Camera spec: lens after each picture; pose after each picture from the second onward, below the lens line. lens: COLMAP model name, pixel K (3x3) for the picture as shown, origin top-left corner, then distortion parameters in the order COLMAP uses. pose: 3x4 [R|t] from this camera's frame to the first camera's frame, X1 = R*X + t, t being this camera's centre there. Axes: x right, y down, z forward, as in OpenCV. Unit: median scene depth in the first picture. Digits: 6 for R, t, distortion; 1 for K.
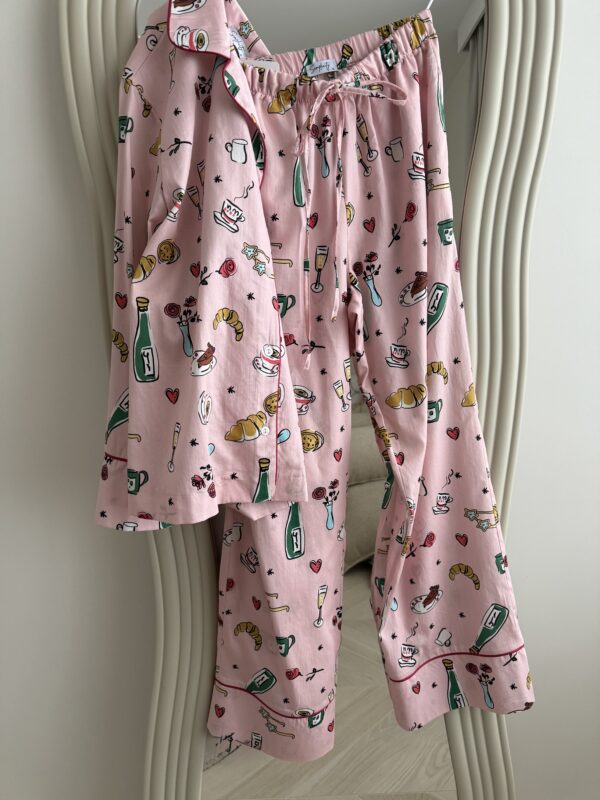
lens RADIAL K [[545.0, 0, 294.5], [0, 545.0, 408.3], [0, 0, 1]] dist [-0.002789, -0.021604]
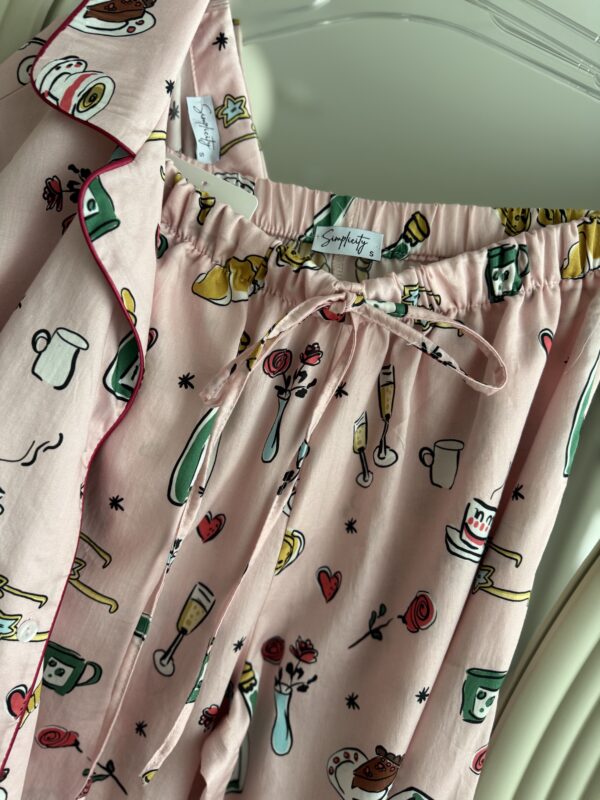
lens RADIAL K [[545.0, 0, 304.7], [0, 545.0, 392.6], [0, 0, 1]] dist [-0.002789, -0.021604]
pose [[0.908964, 0.396775, -0.127884, 0.123437], [-0.409976, 0.906399, -0.101787, -0.454465], [0.075527, 0.144950, 0.986552, 0.573049]]
